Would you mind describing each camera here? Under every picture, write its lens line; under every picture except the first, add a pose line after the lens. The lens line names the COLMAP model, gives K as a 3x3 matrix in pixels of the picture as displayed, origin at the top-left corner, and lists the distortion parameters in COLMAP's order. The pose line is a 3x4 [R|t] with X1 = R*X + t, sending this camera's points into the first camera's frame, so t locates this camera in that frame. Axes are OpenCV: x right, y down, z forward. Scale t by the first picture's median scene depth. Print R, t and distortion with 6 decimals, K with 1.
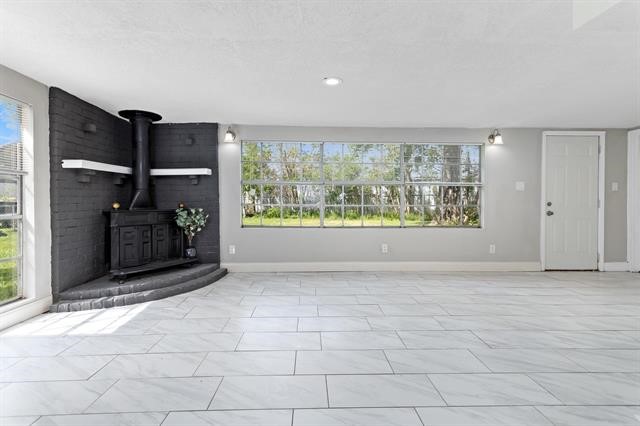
lens RADIAL K [[305.6, 0, 321.3], [0, 305.6, 202.1], [0, 0, 1]] dist [0.006437, 0.000573]
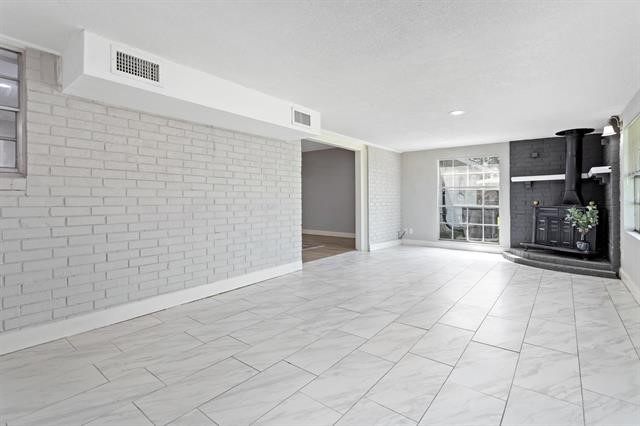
lens RADIAL K [[305.6, 0, 321.3], [0, 305.6, 202.1], [0, 0, 1]] dist [0.006437, 0.000573]
pose [[-0.645337, 0.006596, -0.763869, 1.068468], [0.001138, 0.999970, 0.007674, -0.003913], [0.763897, 0.004083, -0.645325, 1.026198]]
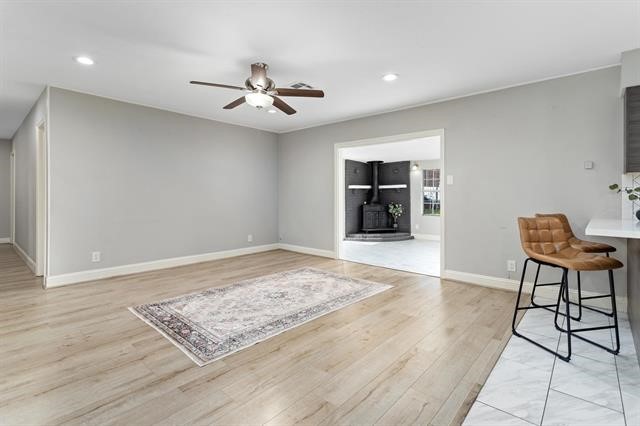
lens RADIAL K [[305.6, 0, 321.3], [0, 305.6, 202.1], [0, 0, 1]] dist [0.006437, 0.000573]
pose [[0.721808, 0.018874, -0.691836, 0.654735], [-0.009492, 0.999804, 0.017373, -0.027121], [0.692028, -0.005973, 0.721846, -0.858124]]
